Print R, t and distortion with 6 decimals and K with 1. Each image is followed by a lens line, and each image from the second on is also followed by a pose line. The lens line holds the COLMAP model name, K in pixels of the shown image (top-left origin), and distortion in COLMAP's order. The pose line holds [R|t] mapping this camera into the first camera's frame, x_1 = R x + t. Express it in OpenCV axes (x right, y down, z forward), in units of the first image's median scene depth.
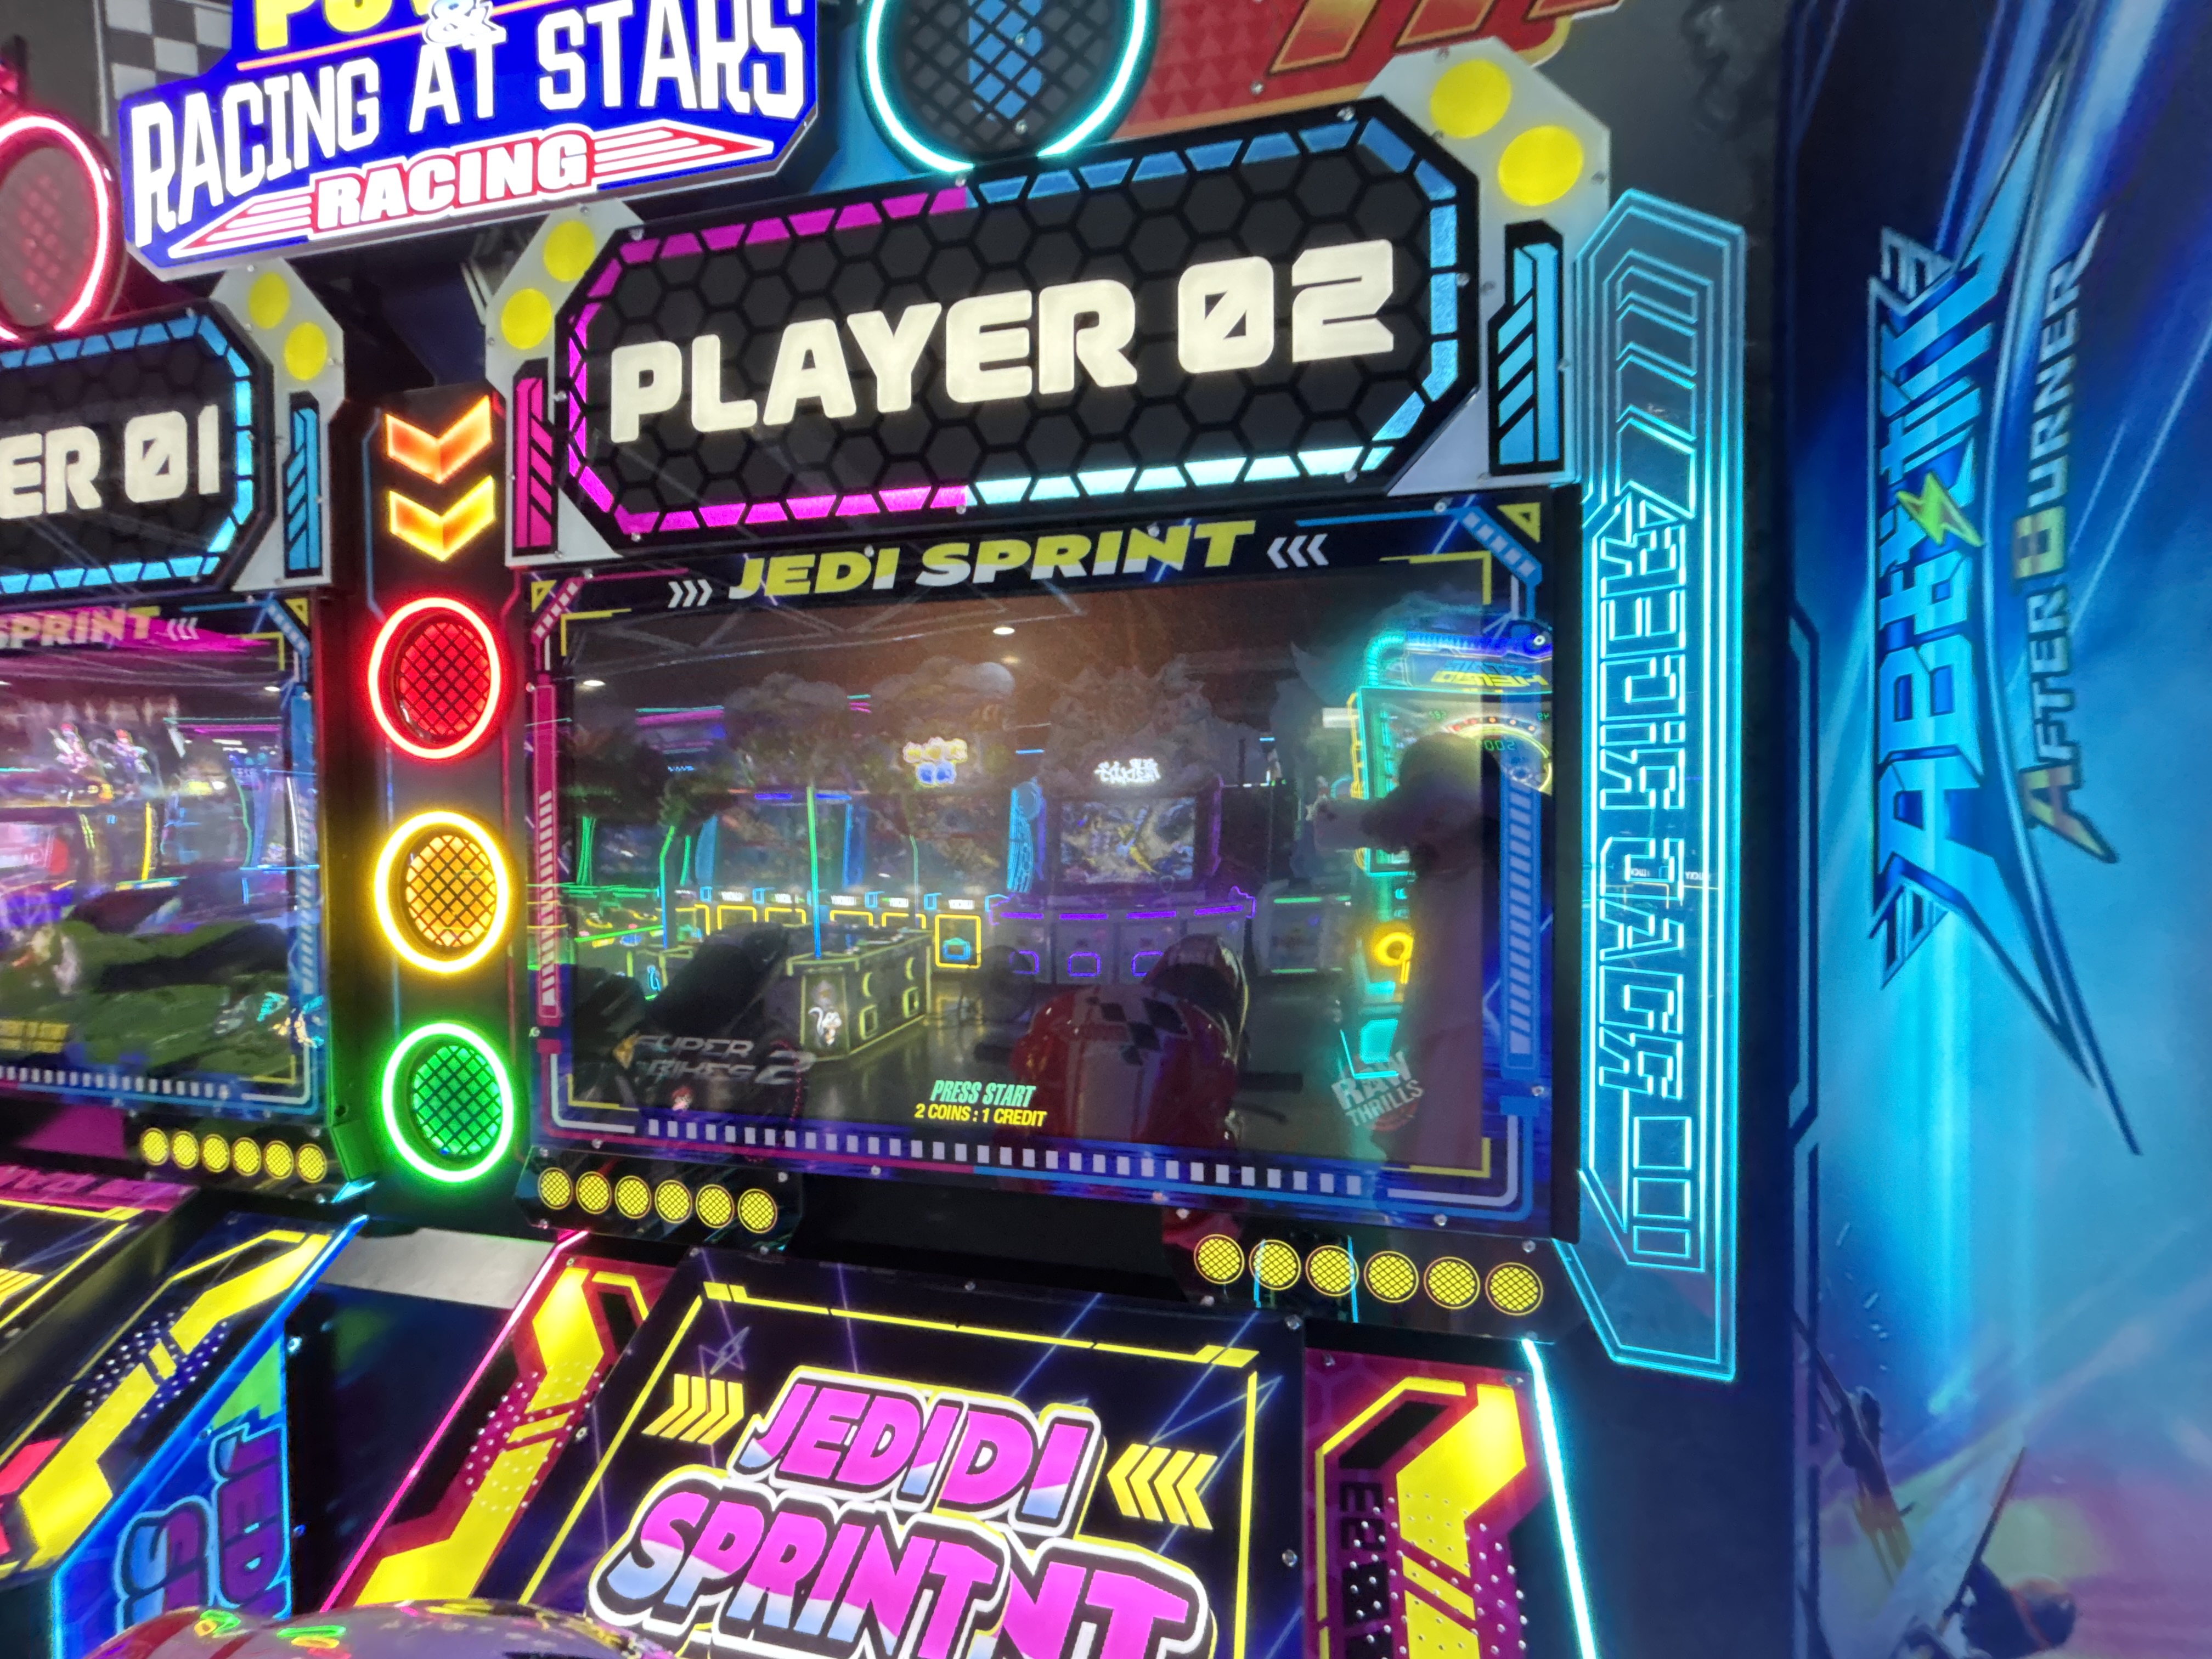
lens RADIAL K [[906.5, 0, 1107.0], [0, 906.5, 823.8], [0, 0, 1]] dist [-0.000866, 0.001595]
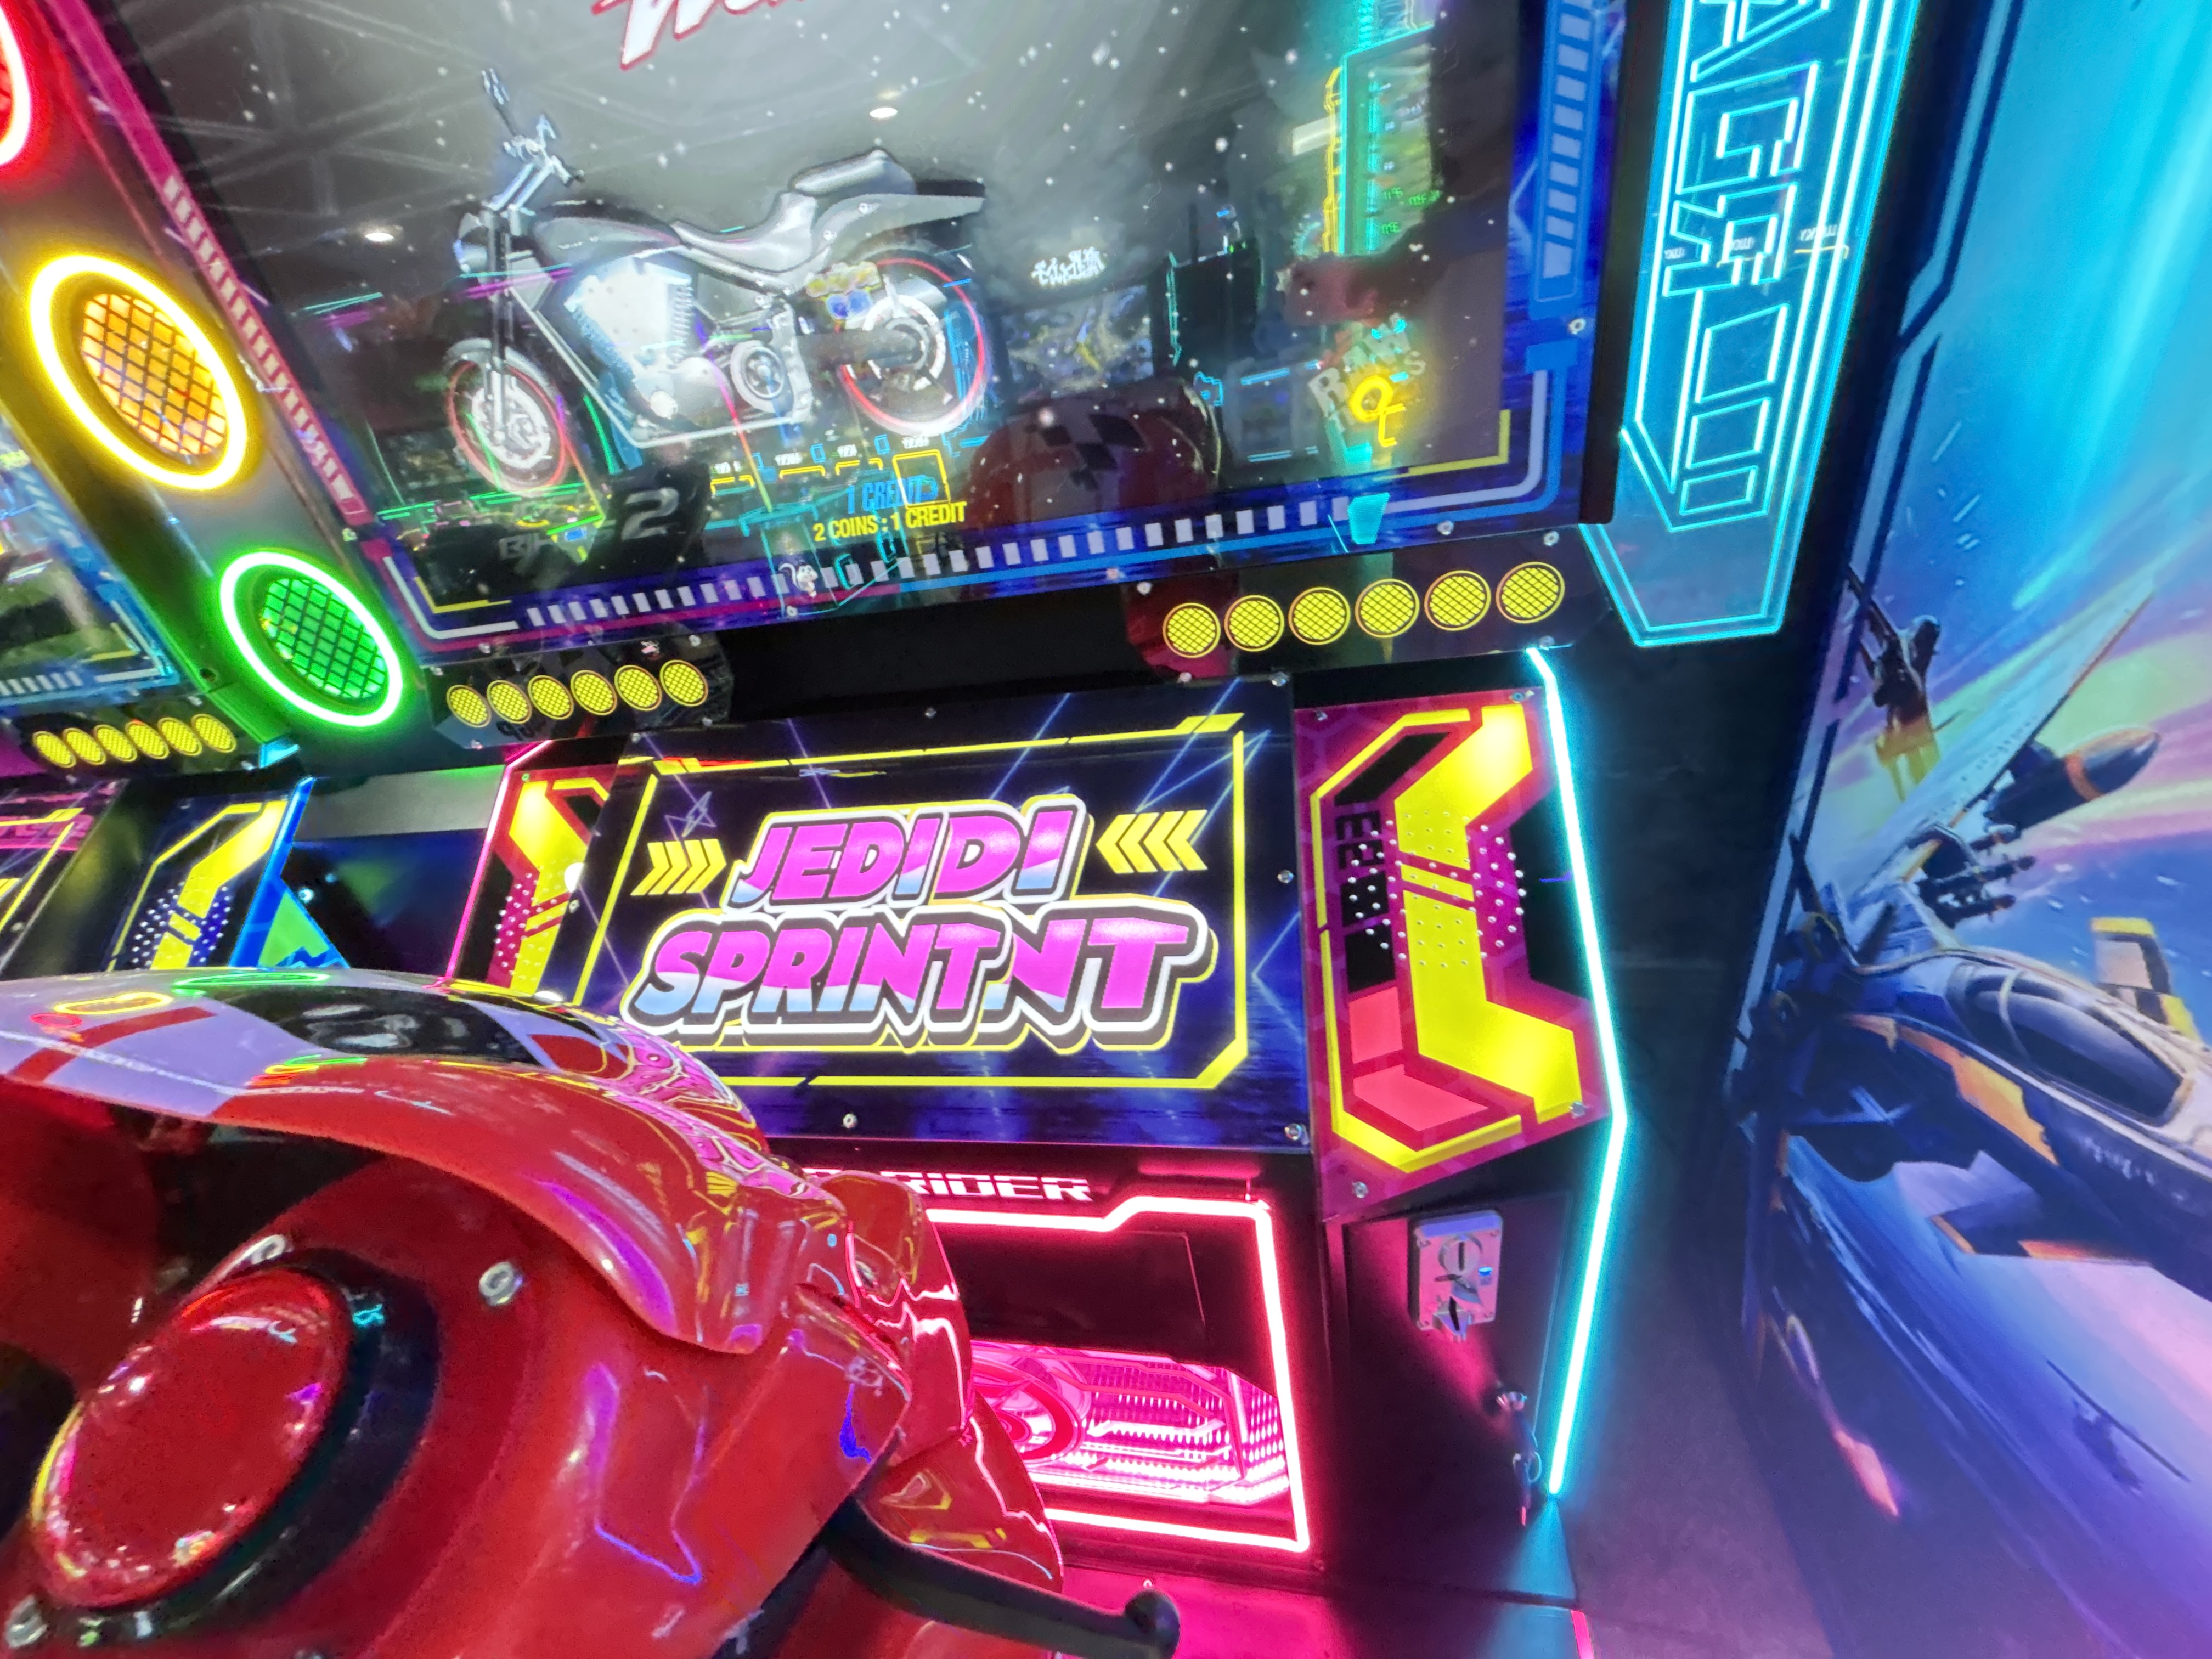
lens RADIAL K [[906.5, 0, 1097.8], [0, 906.5, 823.0], [0, 0, 1]] dist [-0.000866, 0.001595]
pose [[0.985583, -0.164173, -0.040898, 0.038377], [0.163555, 0.862629, 0.478666, 0.200918], [-0.043304, -0.478454, 0.877044, 0.138581]]
